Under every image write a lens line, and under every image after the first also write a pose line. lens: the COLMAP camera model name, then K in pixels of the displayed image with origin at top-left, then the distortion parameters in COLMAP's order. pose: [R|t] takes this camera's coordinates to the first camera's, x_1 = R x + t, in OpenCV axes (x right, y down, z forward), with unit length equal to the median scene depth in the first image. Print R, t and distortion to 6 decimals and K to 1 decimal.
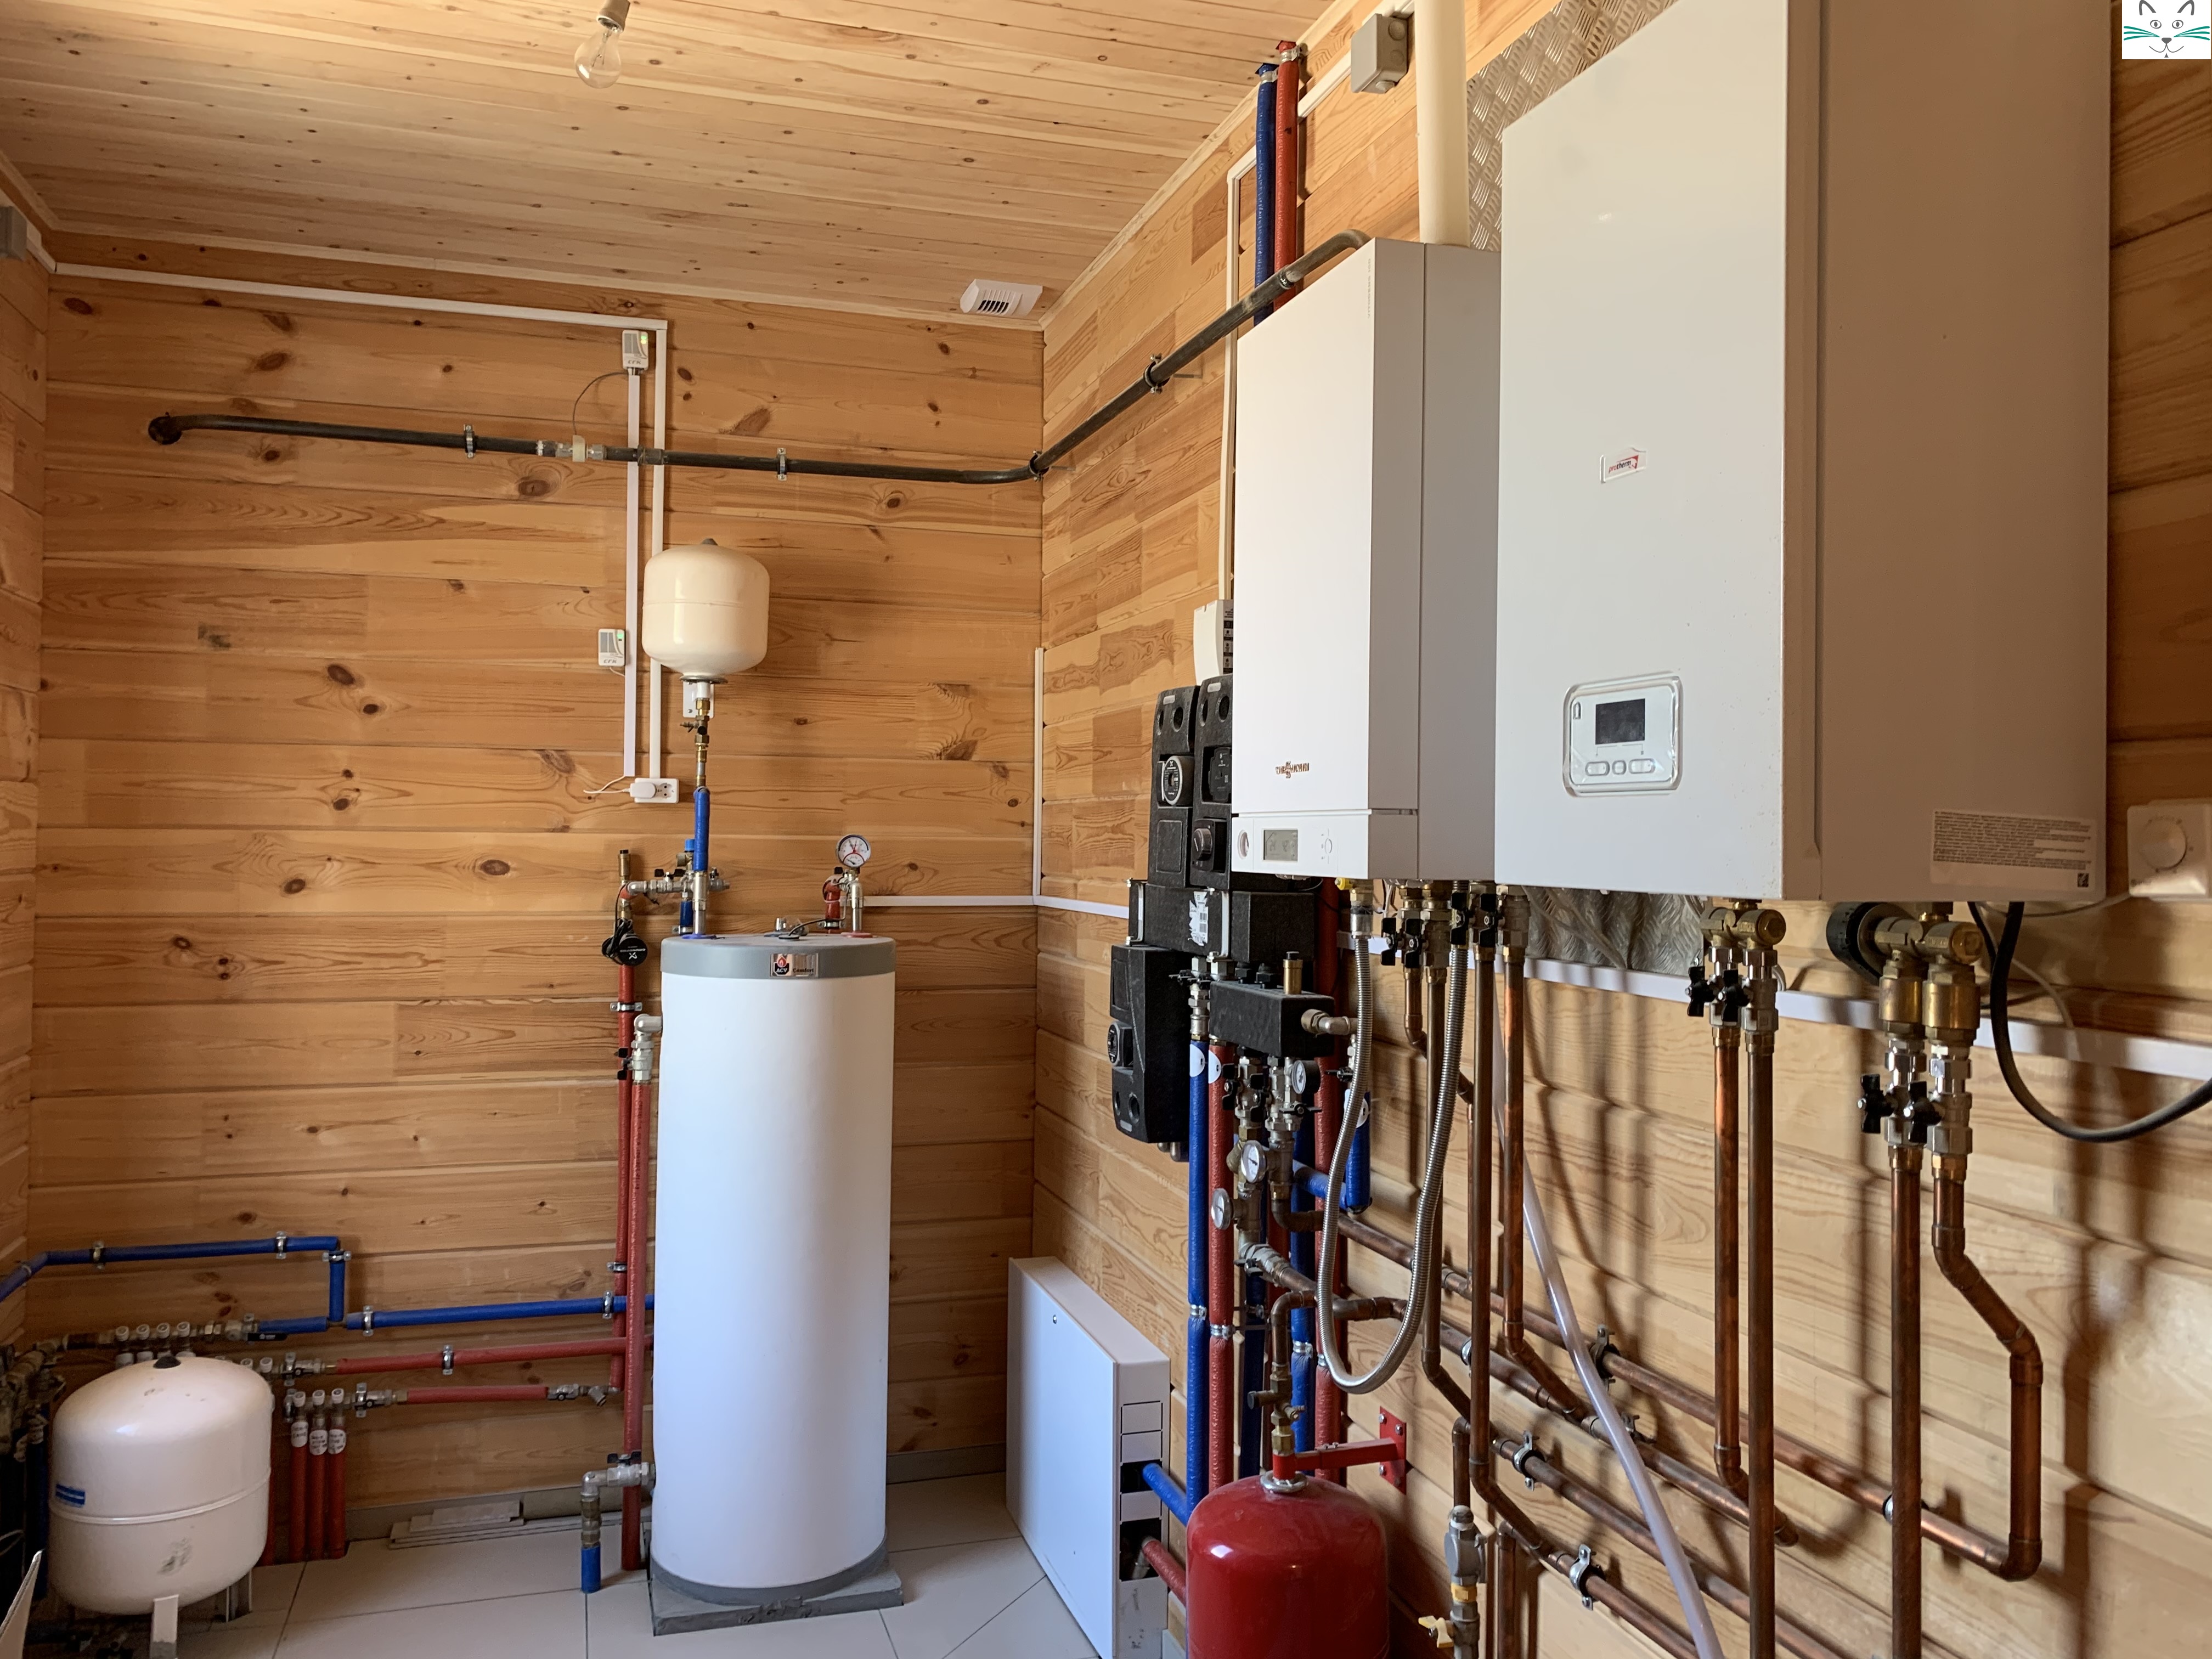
lens RADIAL K [[1708.3, 0, 1110.8], [0, 1708.3, 827.8], [0, 0, 1]] dist [0.025783, -0.015865]
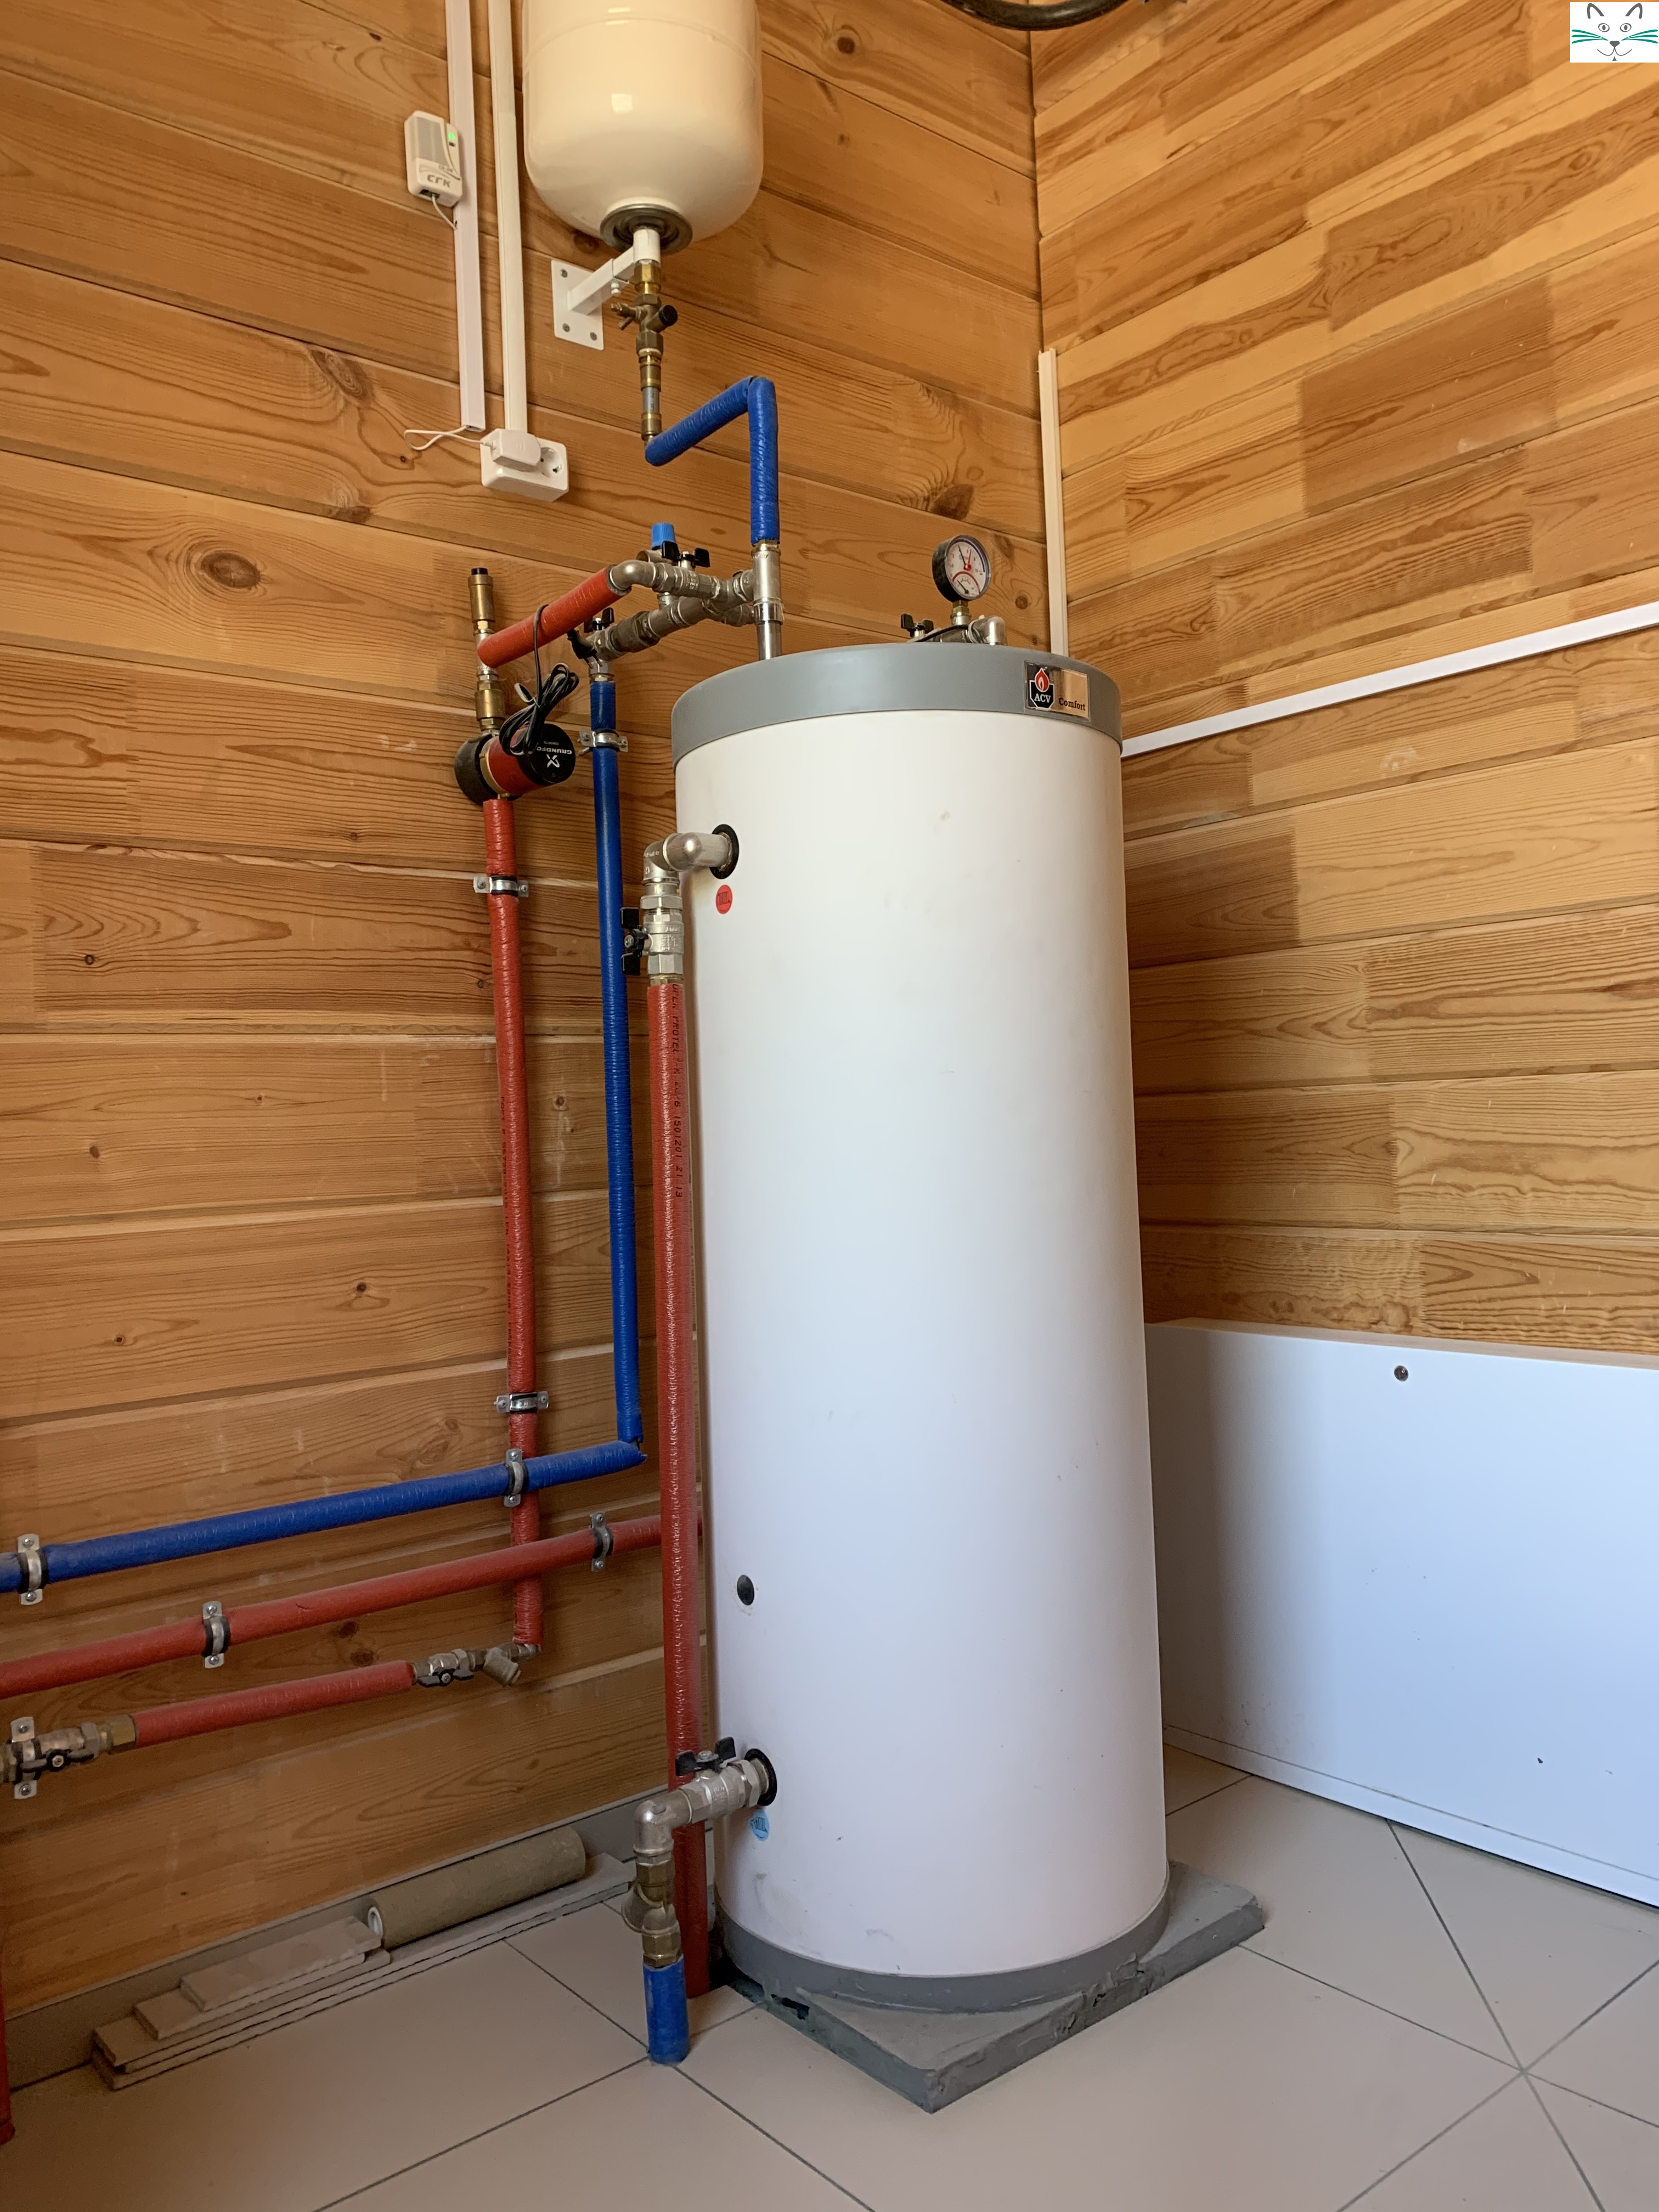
lens RADIAL K [[1708.3, 0, 829.2], [0, 1708.3, 1106.2], [0, 0, 1]] dist [0.025783, -0.015865]
pose [[0.917913, -0.044396, 0.394290, -0.400735], [0.048944, 0.998800, -0.001479, 0.177088], [-0.393751, 0.020655, 0.918985, 0.511751]]
